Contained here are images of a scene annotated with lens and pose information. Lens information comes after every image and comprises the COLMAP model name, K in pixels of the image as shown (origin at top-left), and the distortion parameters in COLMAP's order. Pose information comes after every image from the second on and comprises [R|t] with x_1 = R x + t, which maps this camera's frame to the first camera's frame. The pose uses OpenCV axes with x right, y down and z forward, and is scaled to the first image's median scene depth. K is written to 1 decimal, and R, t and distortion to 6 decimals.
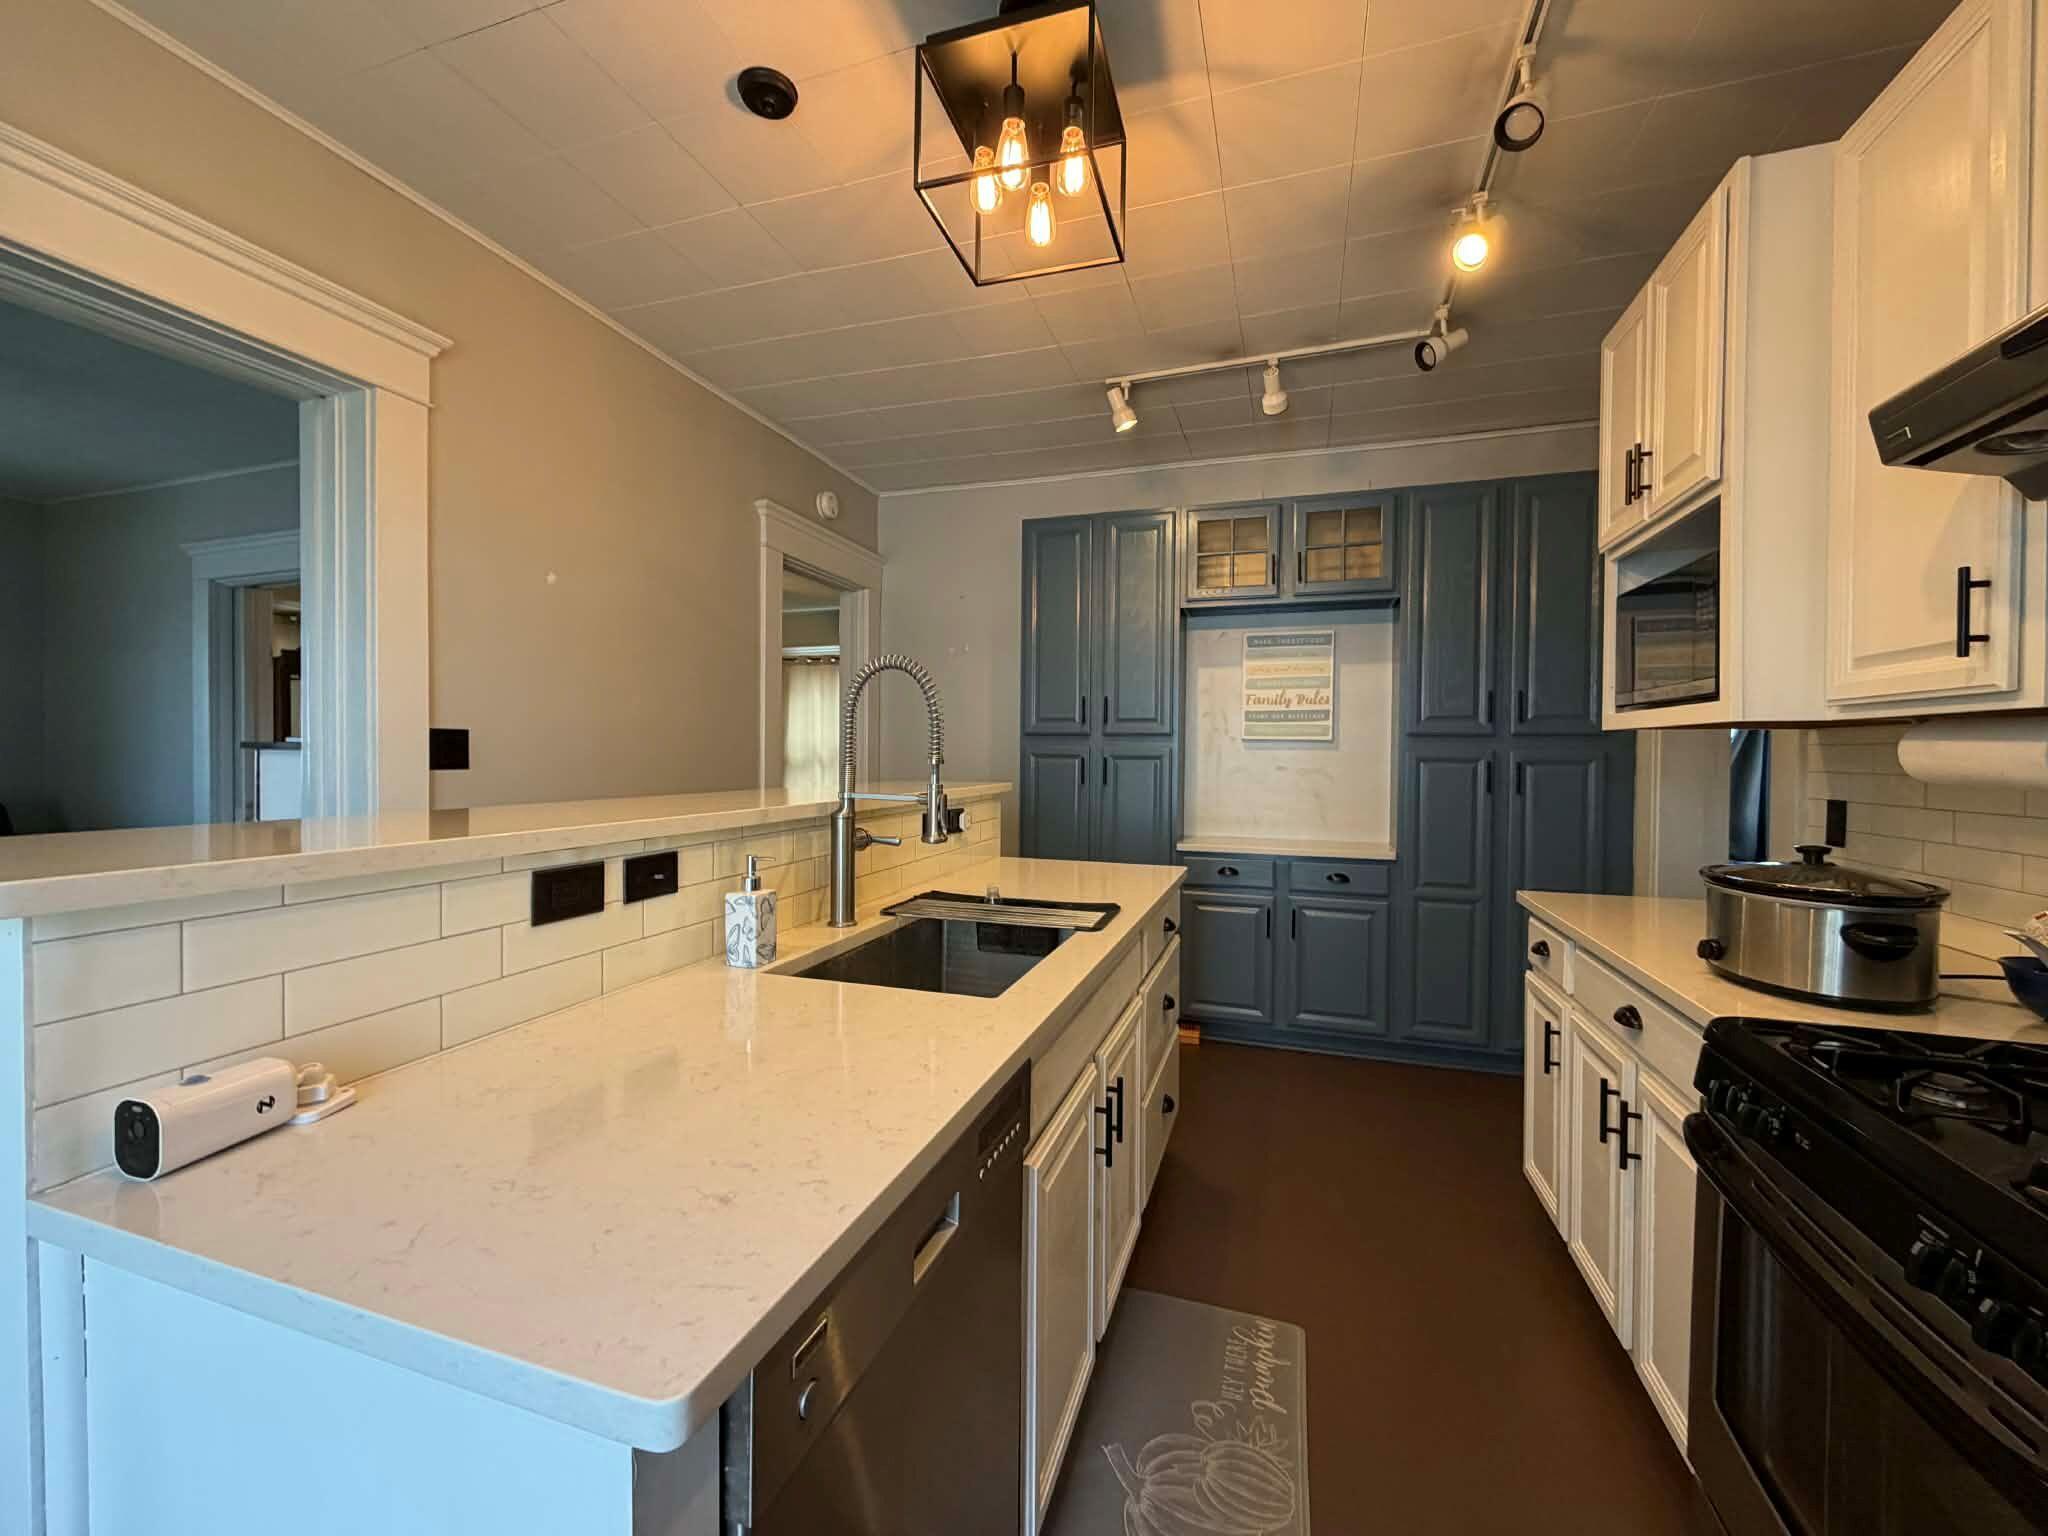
lens RADIAL K [[815.9, 0, 1021.7], [0, 815.9, 762.2], [0, 0, 1]] dist [-0.000370, 0.000352]
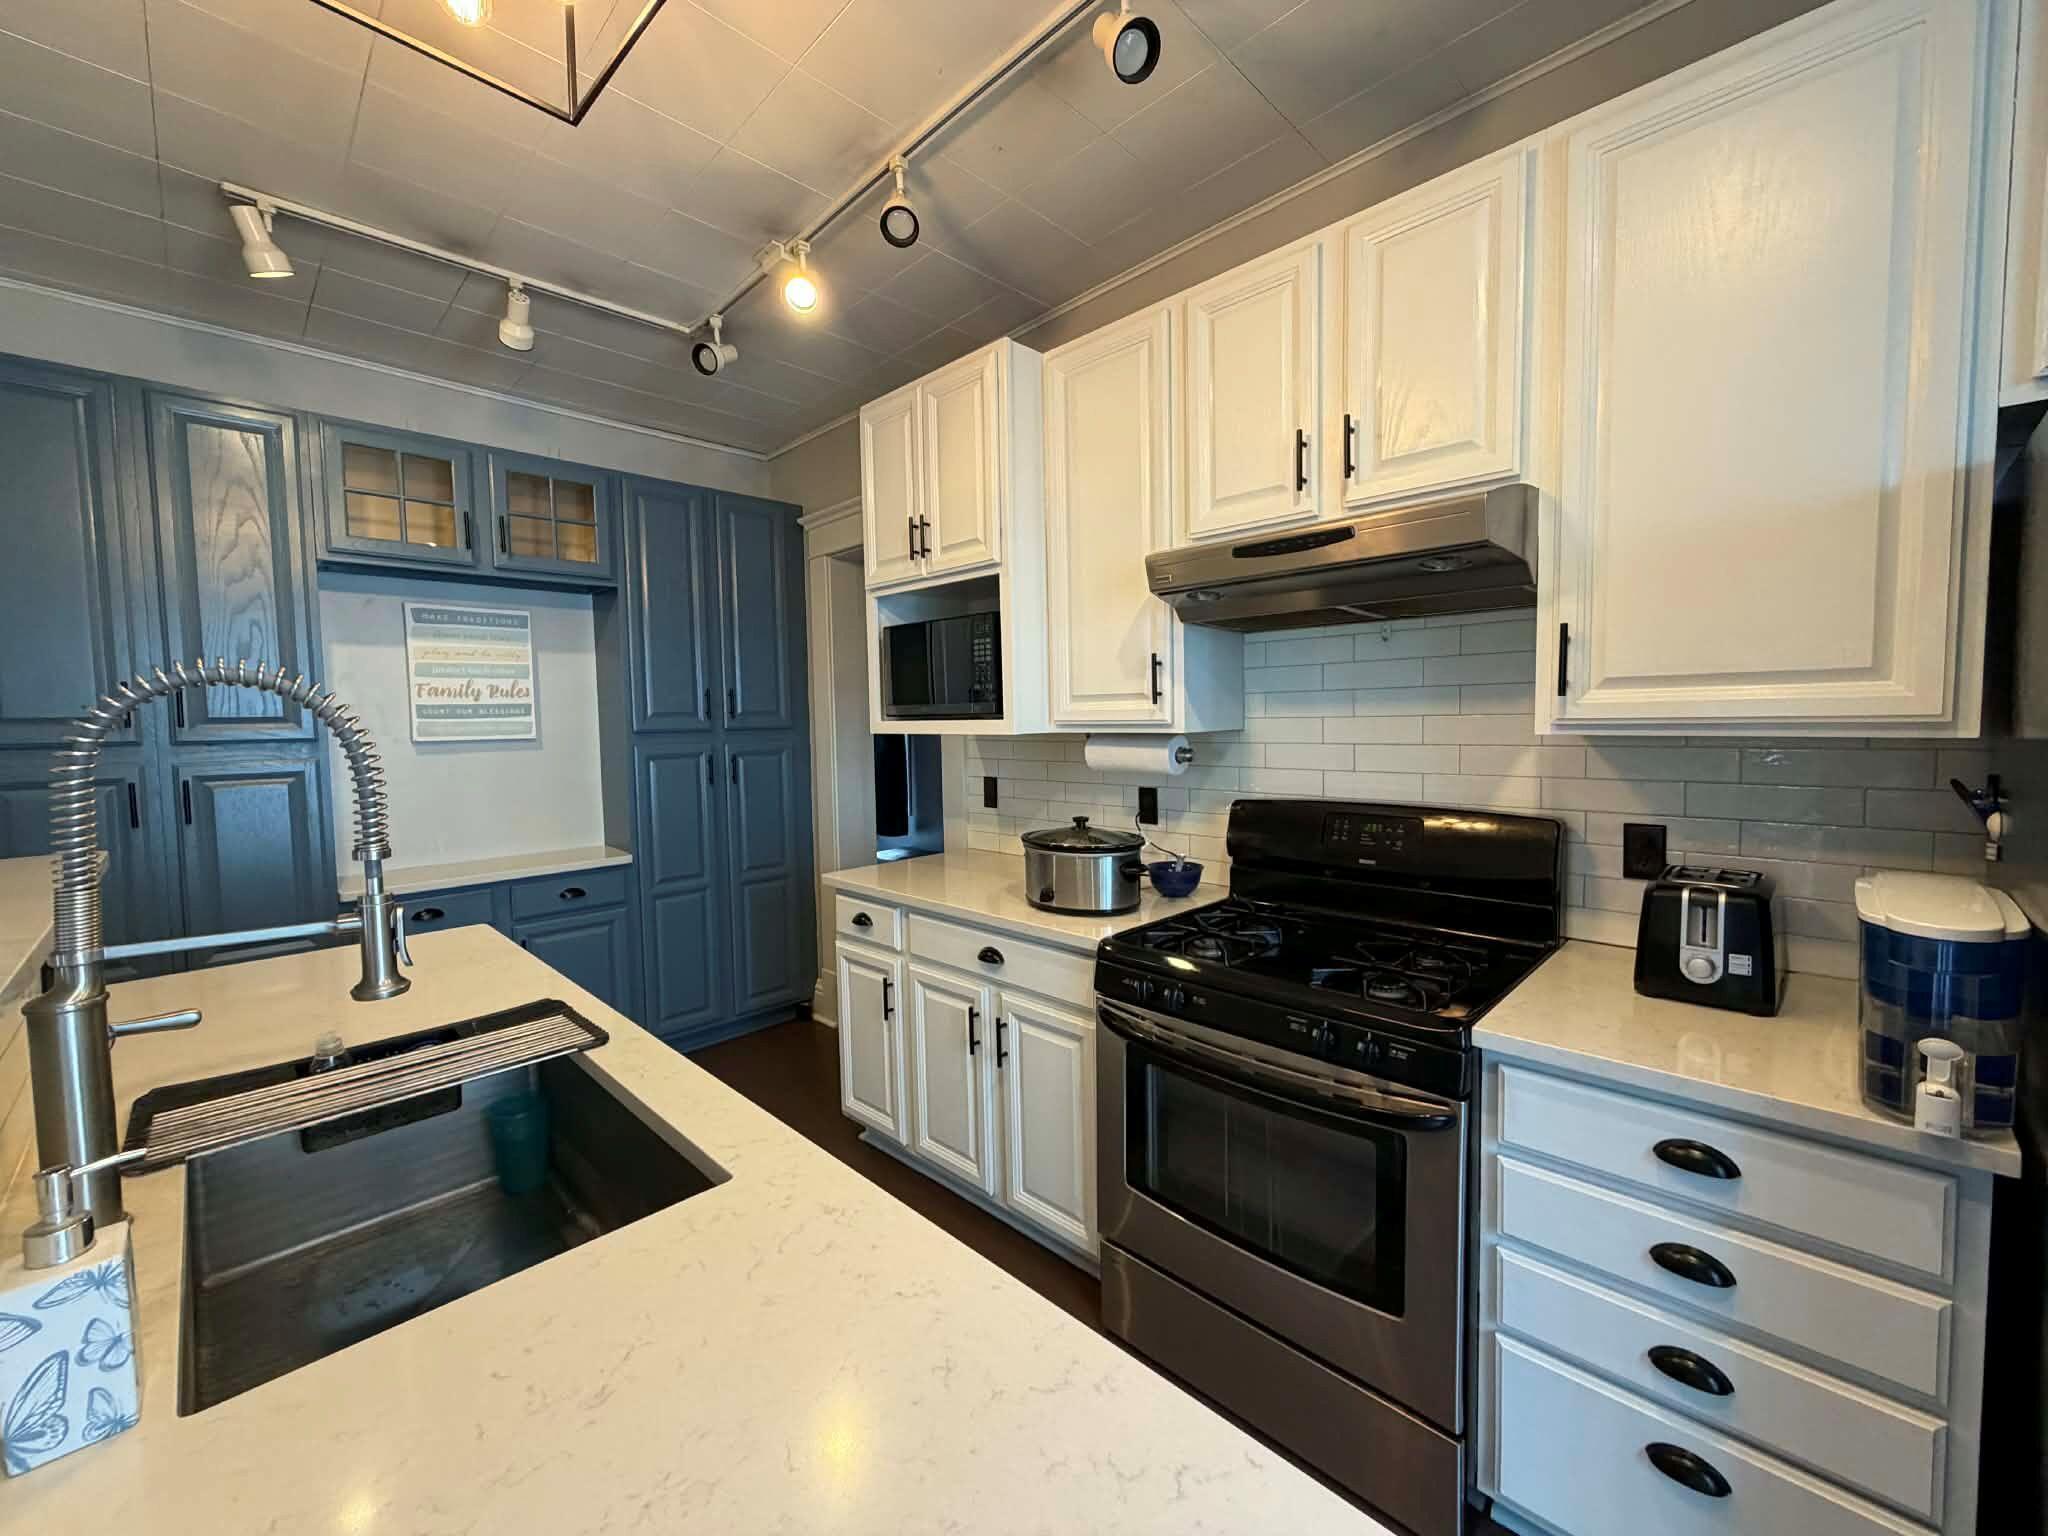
lens RADIAL K [[815.9, 0, 1021.7], [0, 815.9, 762.2], [0, 0, 1]] dist [-0.000370, 0.000352]
pose [[0.440255, -0.066632, 0.895397, -0.209425], [0.032742, 0.997771, 0.058152, -0.042514], [-0.897276, 0.003716, 0.441455, 0.175505]]
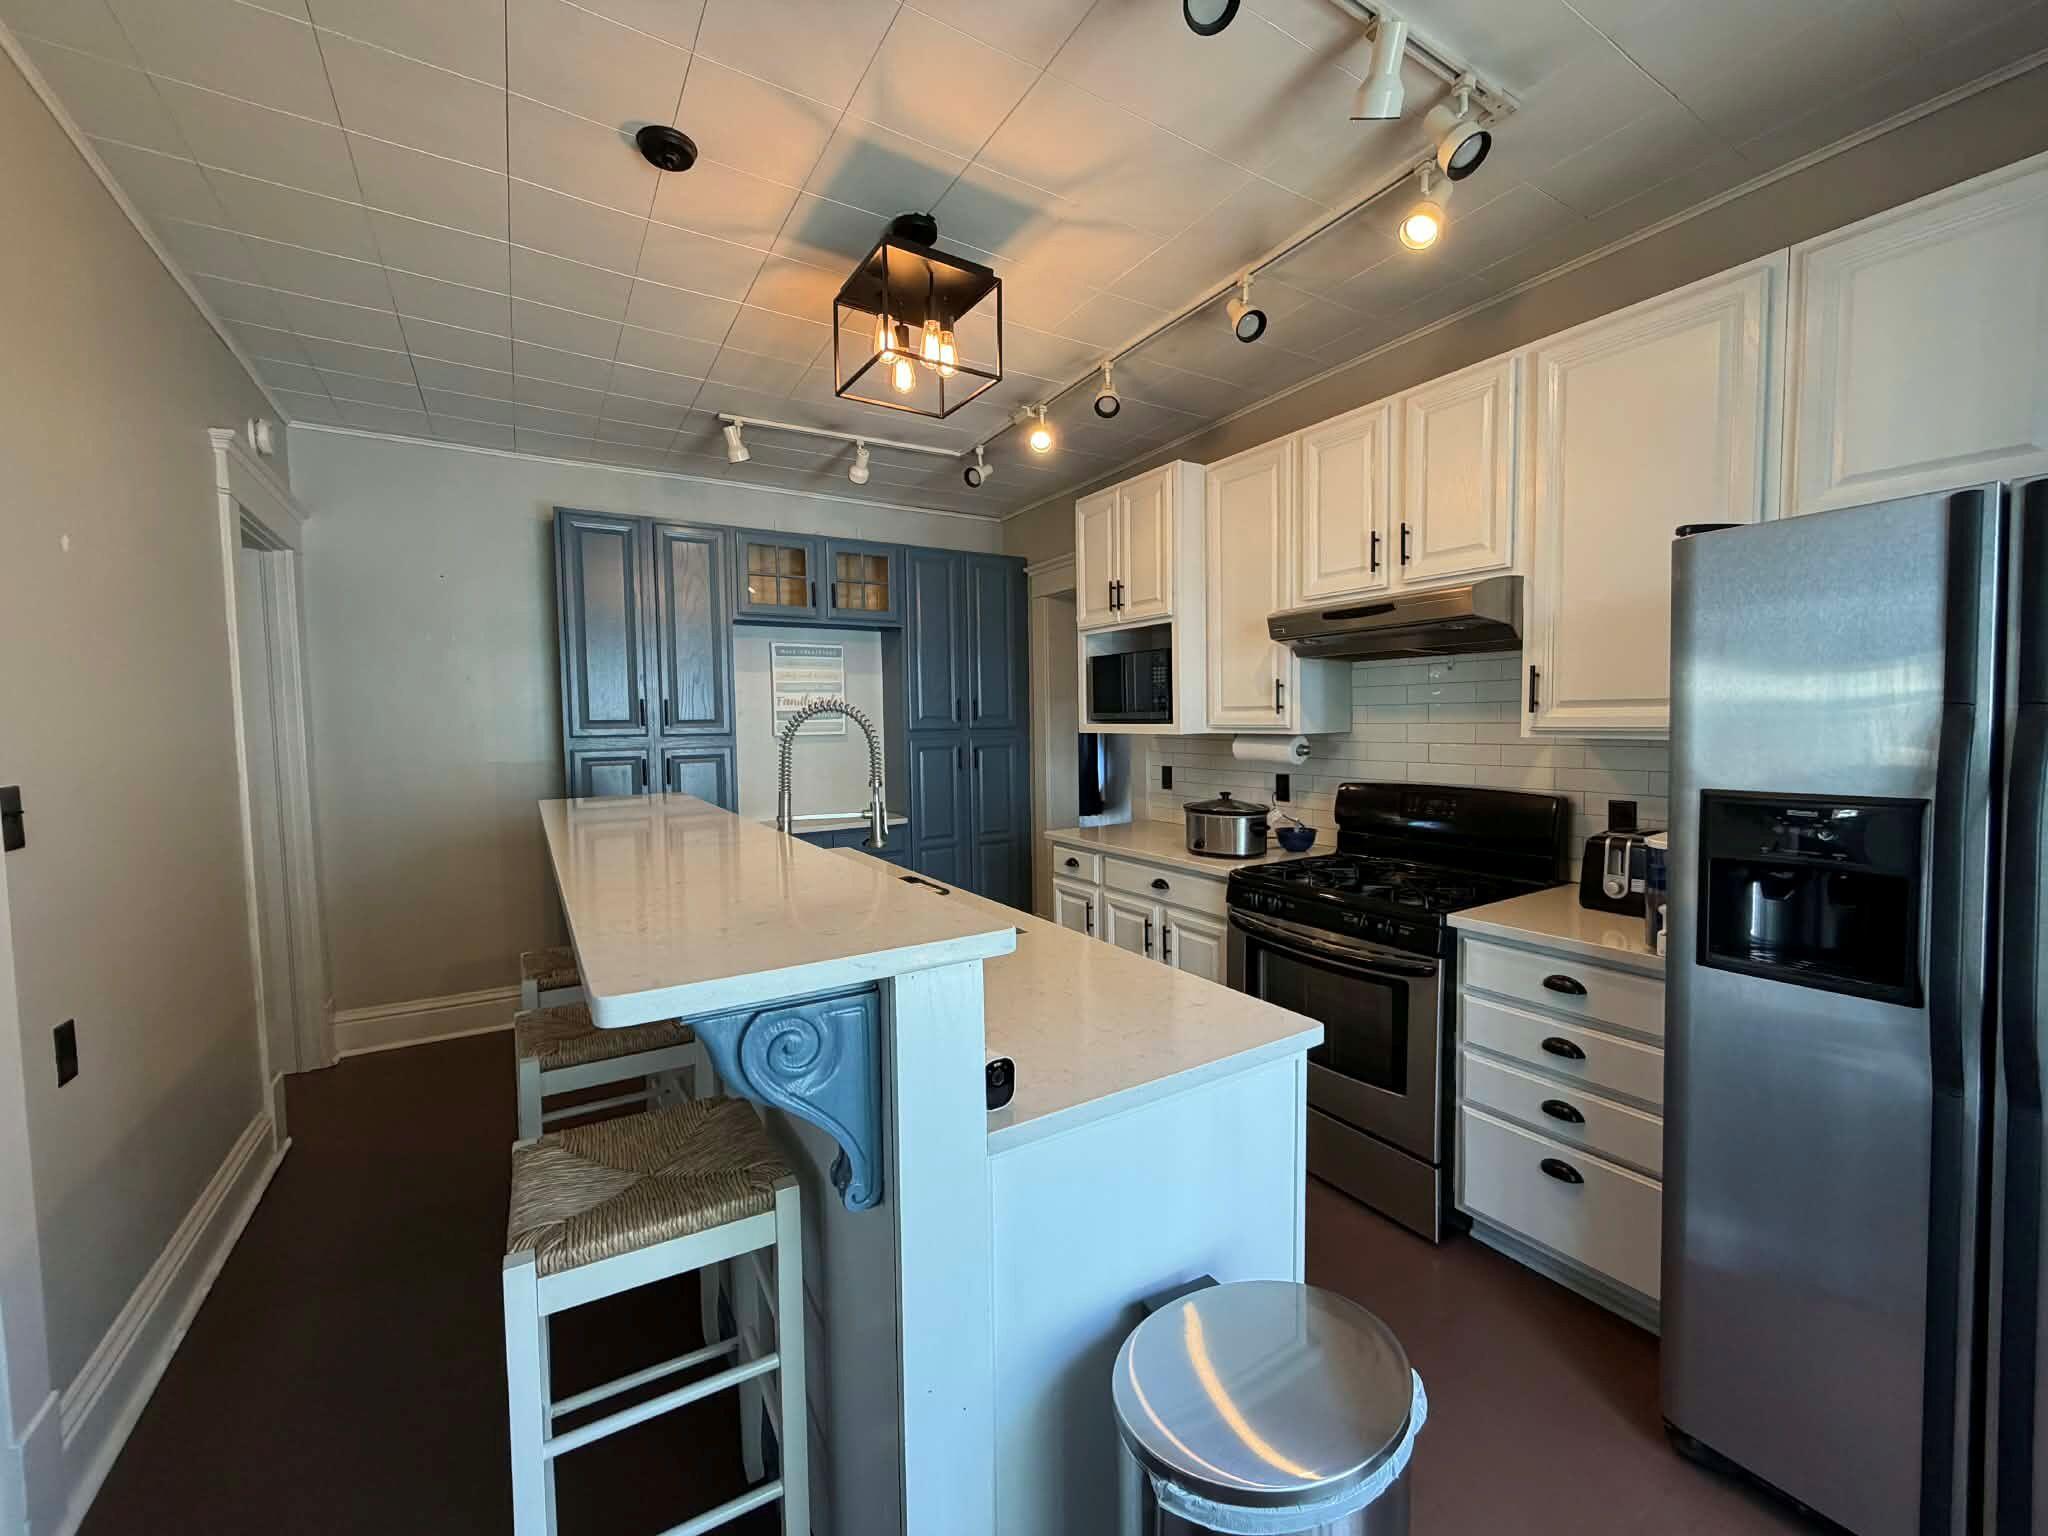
lens RADIAL K [[815.9, 0, 1021.7], [0, 815.9, 762.2], [0, 0, 1]] dist [-0.000370, 0.000352]
pose [[0.637824, -0.059431, 0.767886, -0.488146], [0.029836, 0.998177, 0.052472, -0.050101], [-0.769604, -0.010557, 0.638434, -0.005398]]
